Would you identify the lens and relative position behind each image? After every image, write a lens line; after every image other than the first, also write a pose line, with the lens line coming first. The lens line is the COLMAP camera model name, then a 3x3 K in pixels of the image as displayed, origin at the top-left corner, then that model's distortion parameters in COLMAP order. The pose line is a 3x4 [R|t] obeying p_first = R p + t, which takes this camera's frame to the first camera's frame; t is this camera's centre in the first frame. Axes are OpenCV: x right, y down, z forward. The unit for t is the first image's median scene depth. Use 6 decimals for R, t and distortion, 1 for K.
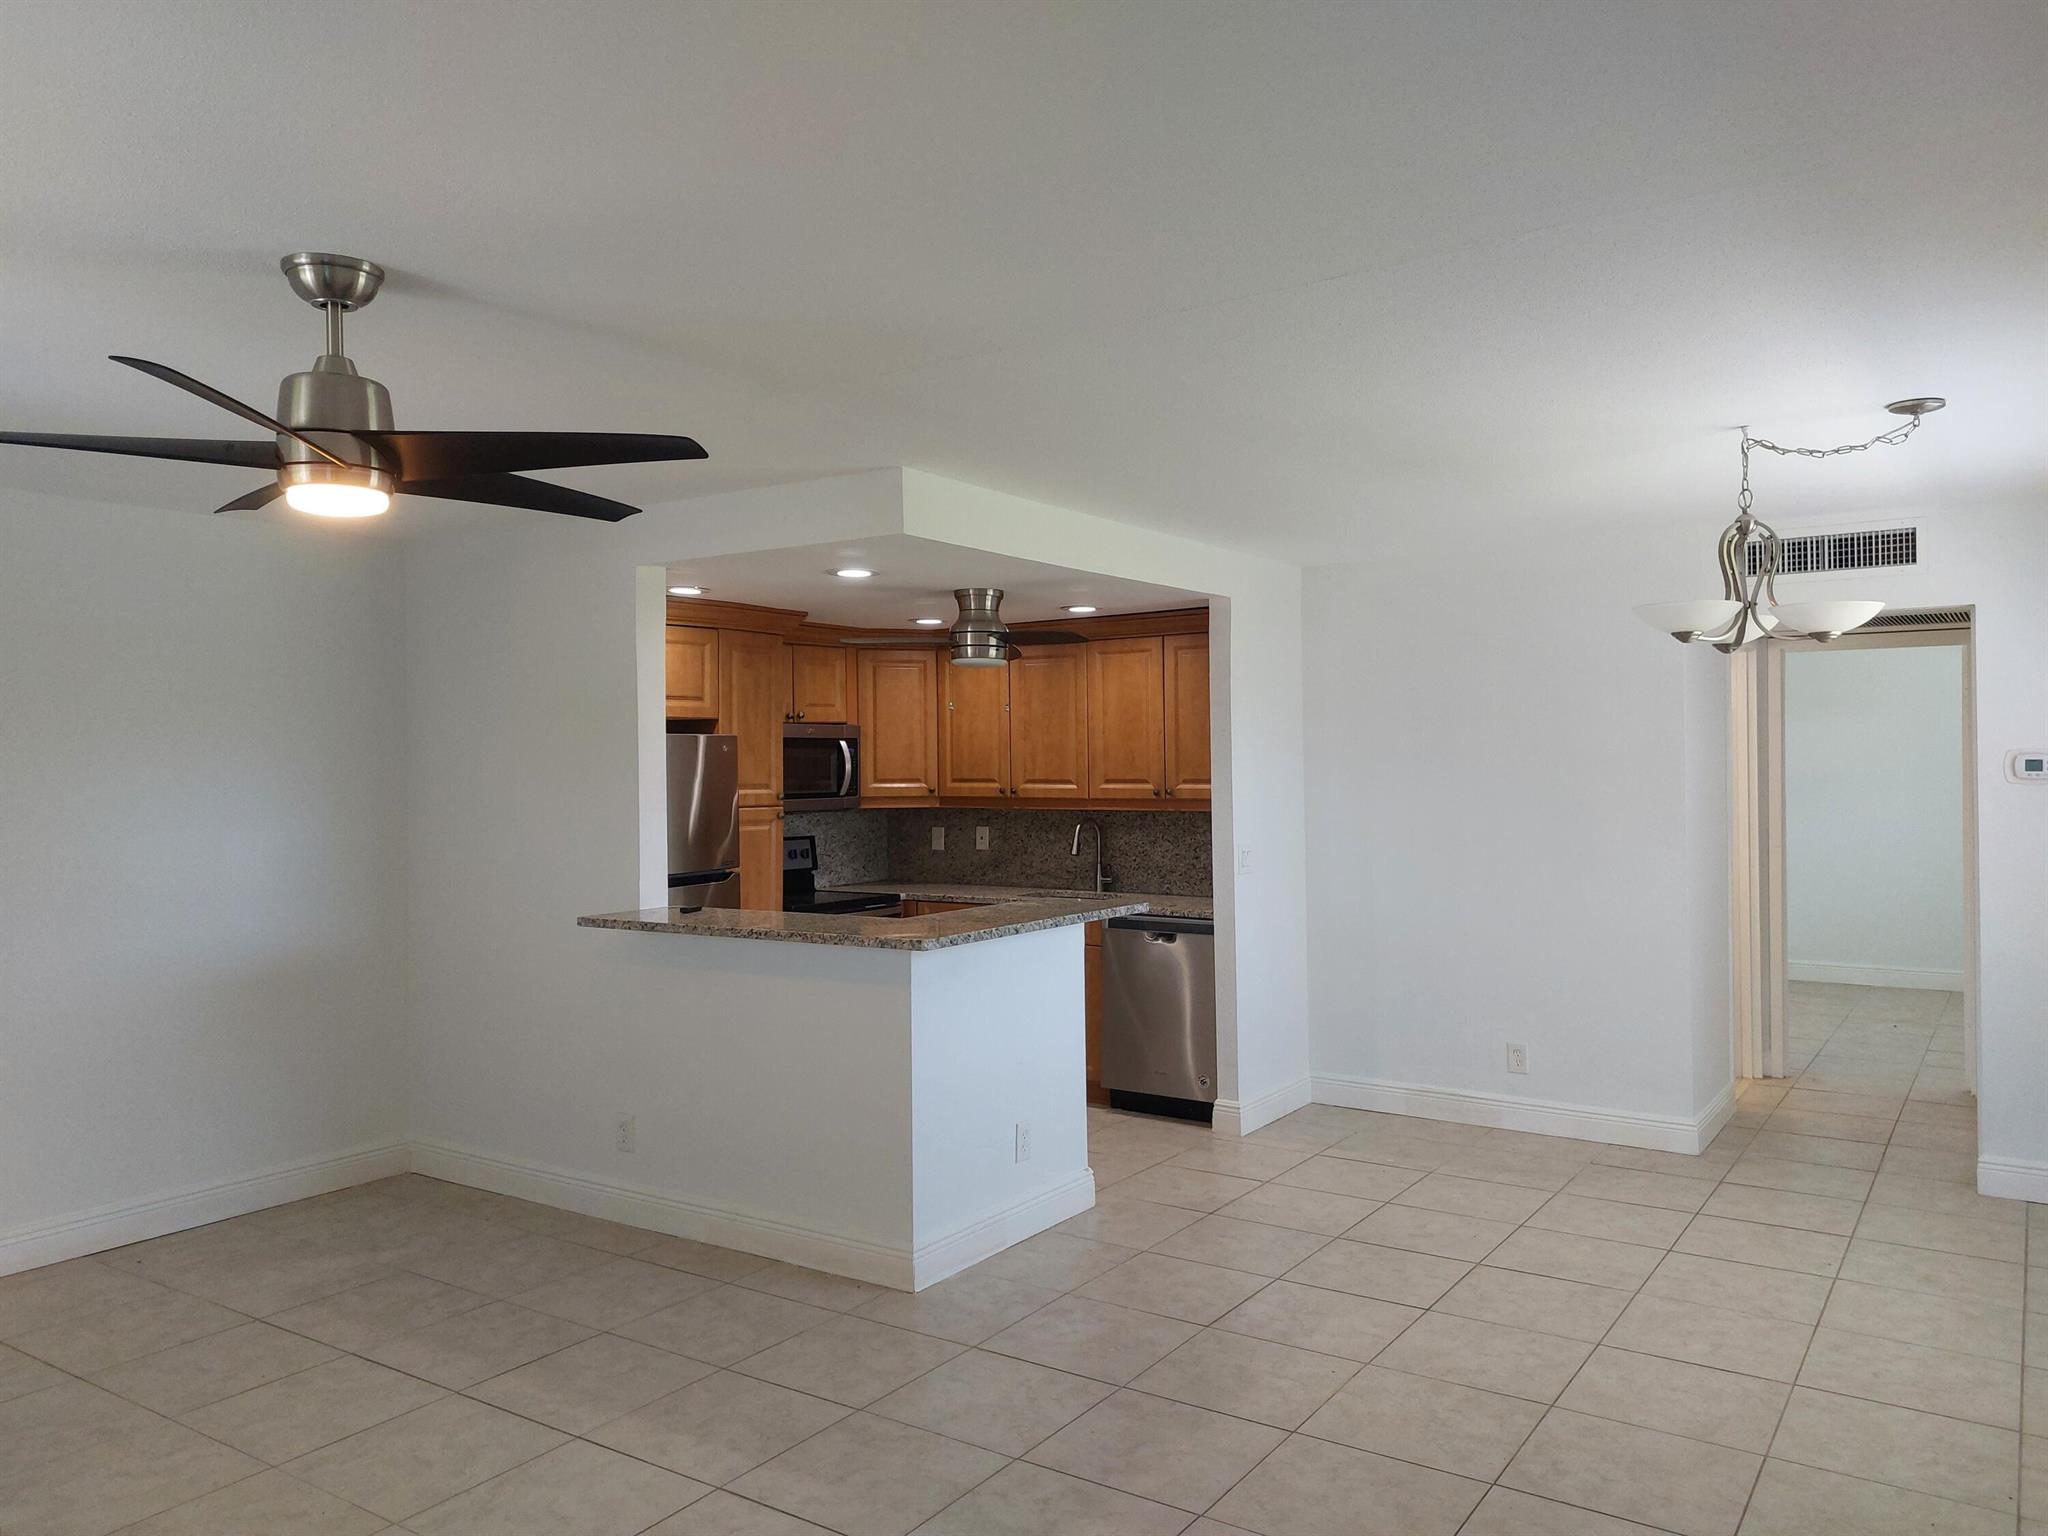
lens RADIAL K [[1461.9, 0, 1033.1], [0, 1461.9, 749.9], [0, 0, 1]] dist [0.053495, -0.008574]
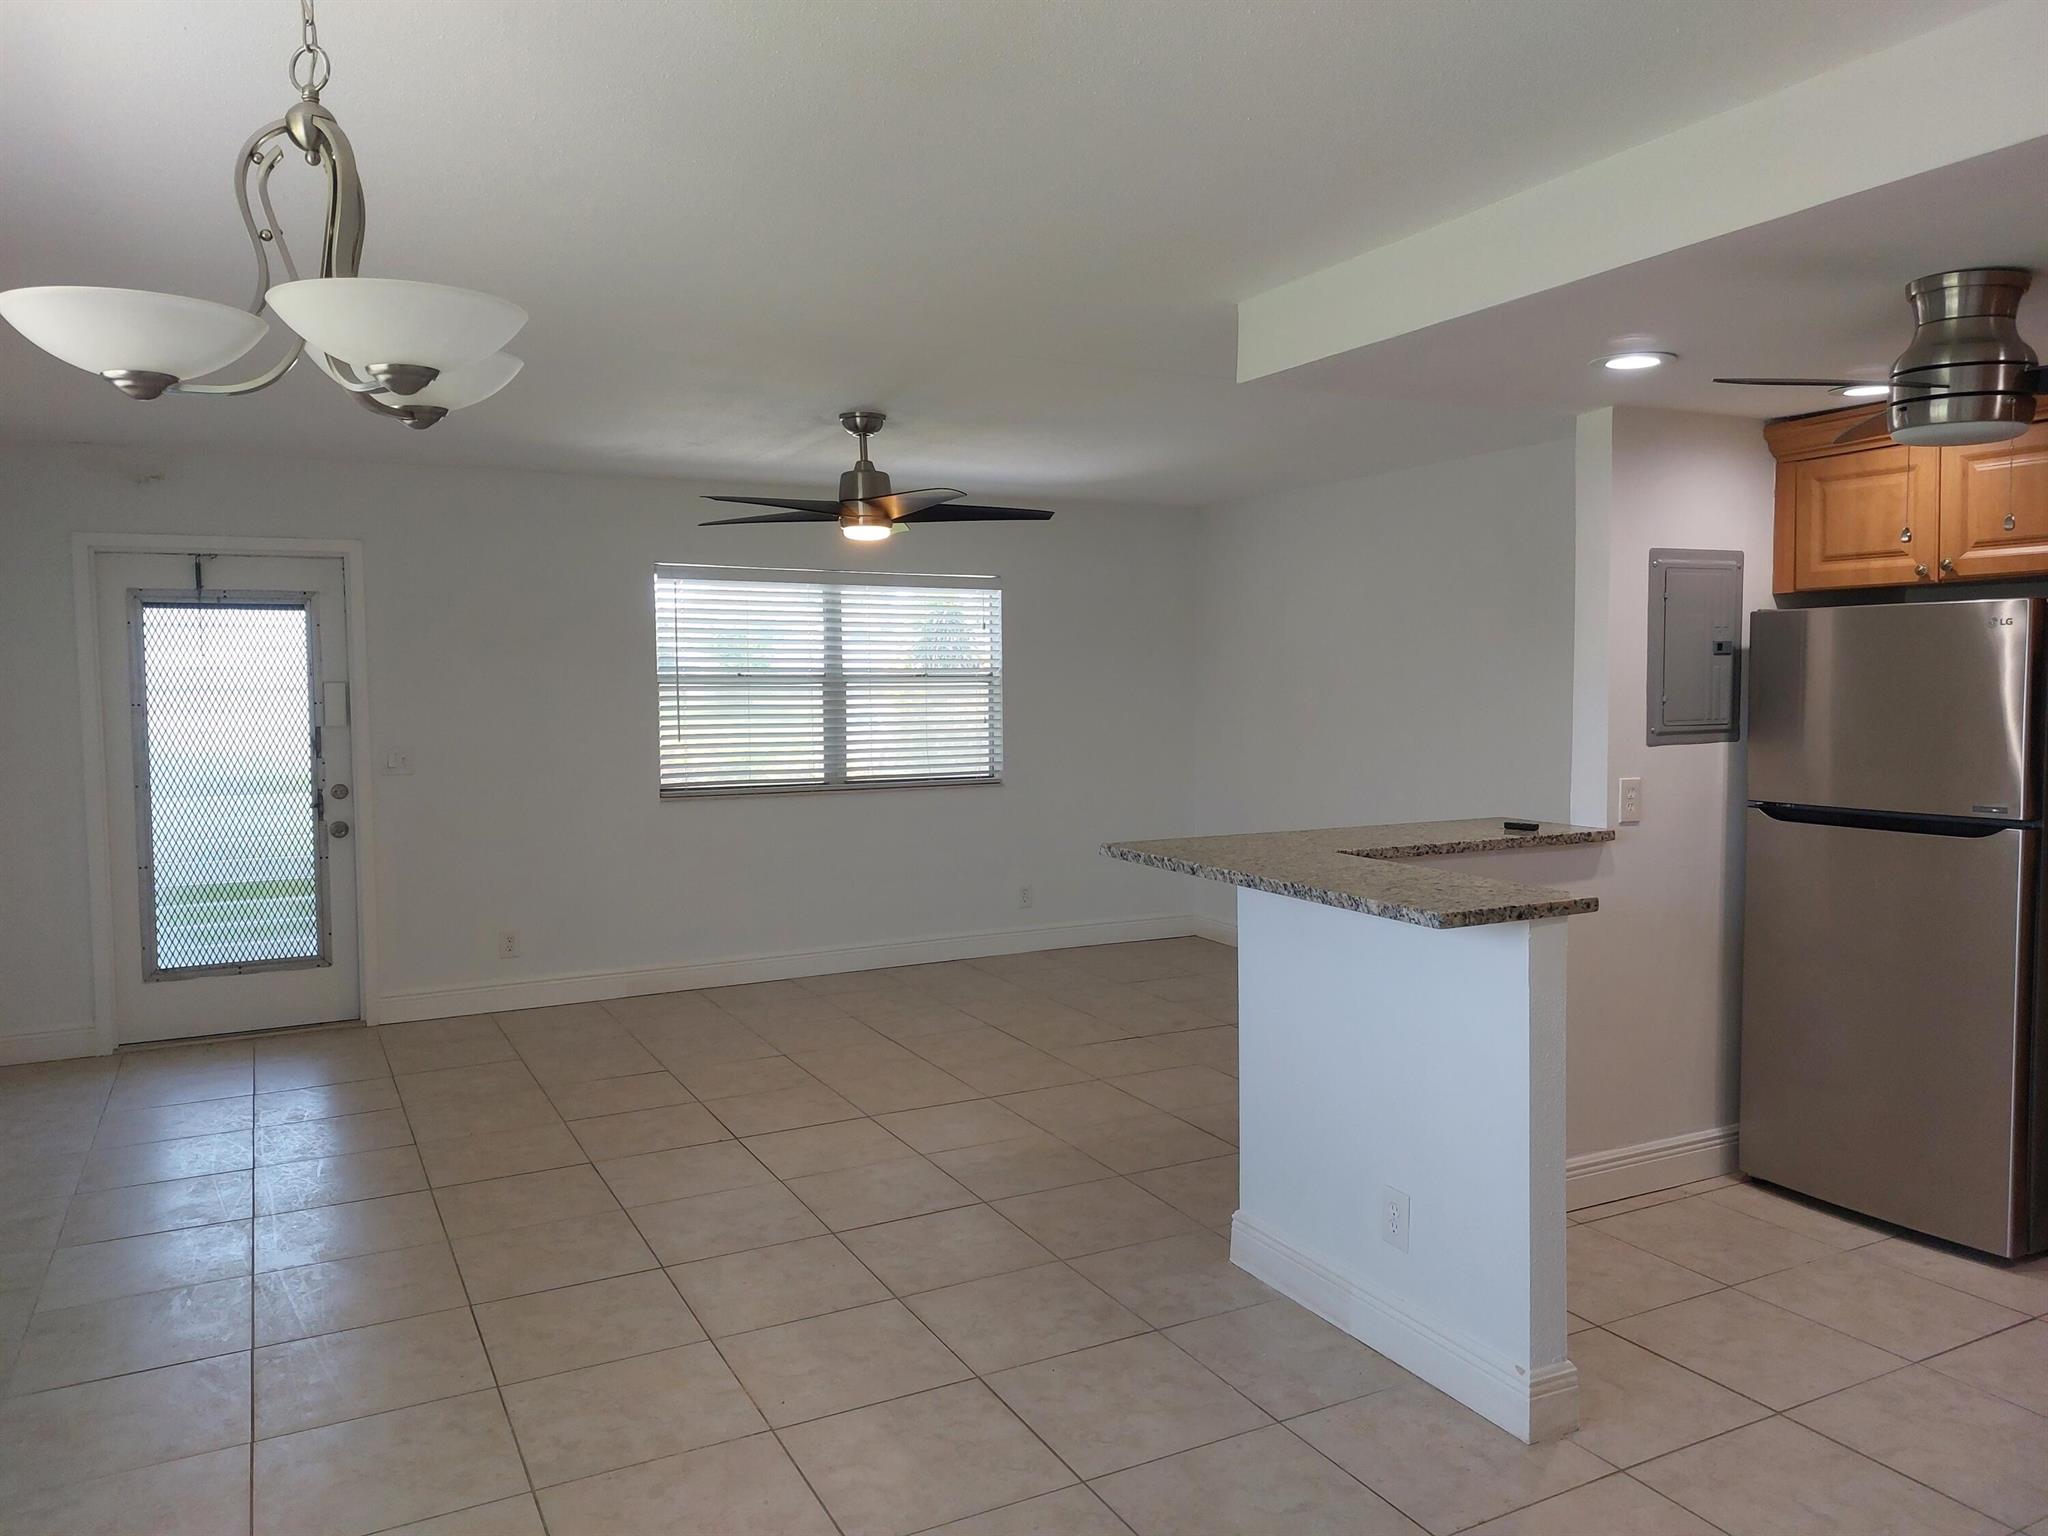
lens RADIAL K [[1461.9, 0, 1033.8], [0, 1461.9, 777.0], [0, 0, 1]] dist [0.053495, -0.008574]
pose [[-0.470230, 0.075060, -0.879346, 0.452990], [0.020995, 0.997046, 0.073880, 0.009172], [0.882294, 0.016278, -0.470416, 0.817432]]
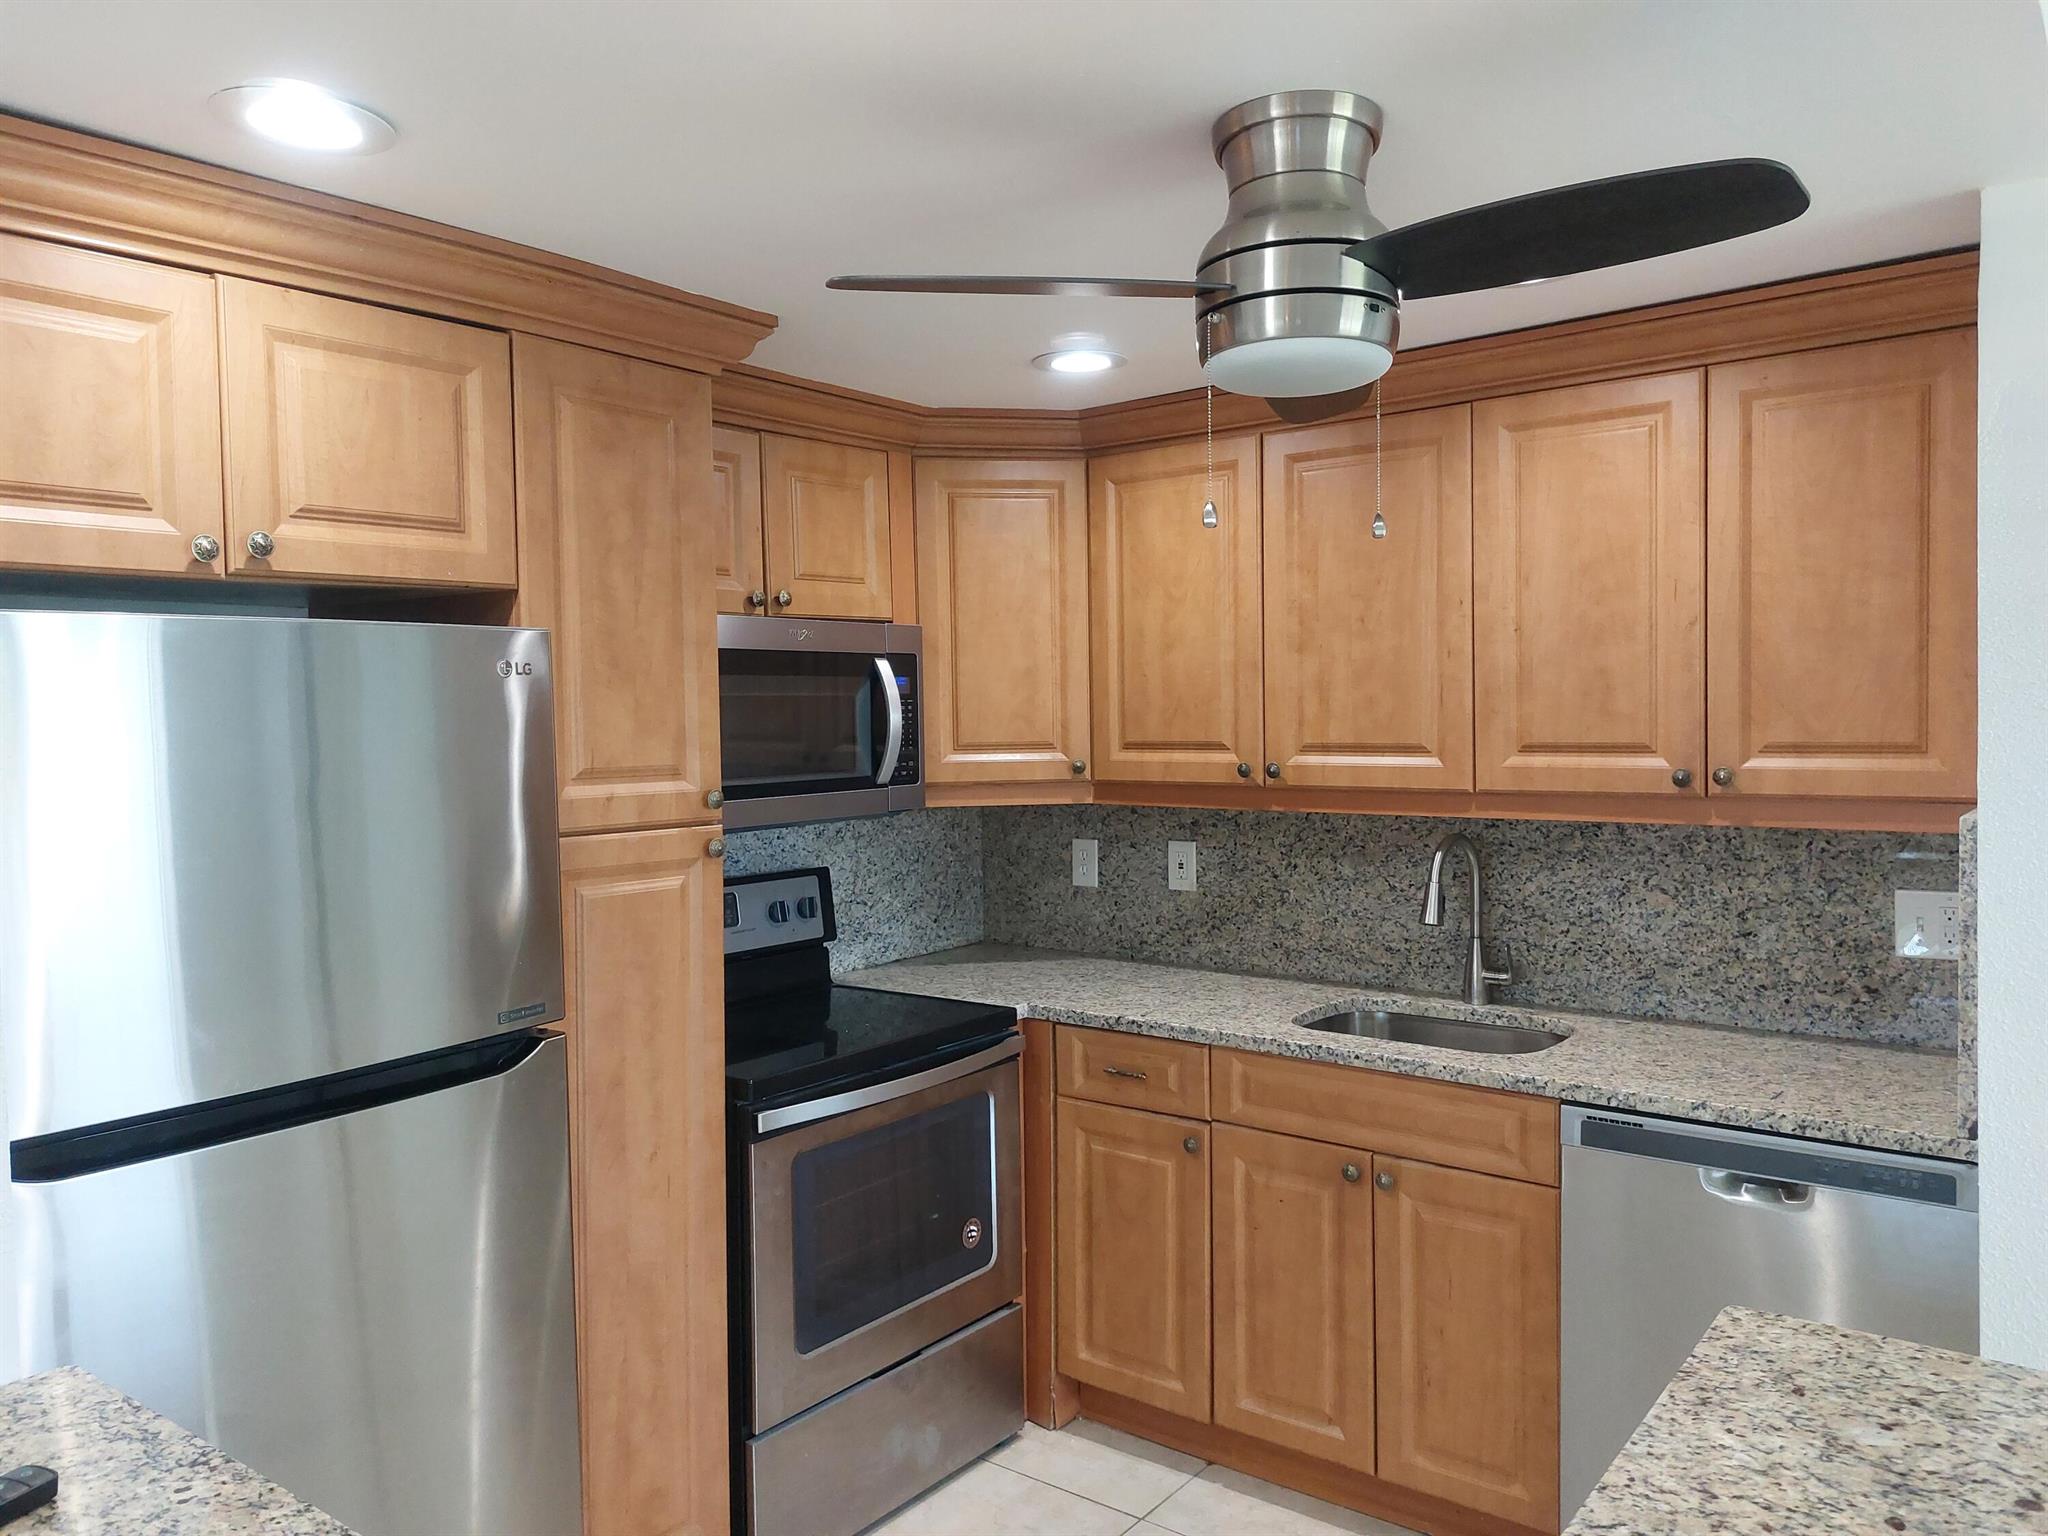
lens RADIAL K [[1461.9, 0, 1033.8], [0, 1461.9, 774.8], [0, 0, 1]] dist [0.053495, -0.008574]
pose [[0.998392, -0.006756, -0.056288, -0.062752], [0.009635, 0.998650, 0.051036, 0.006657], [0.055867, -0.051496, 0.997109, 0.589417]]
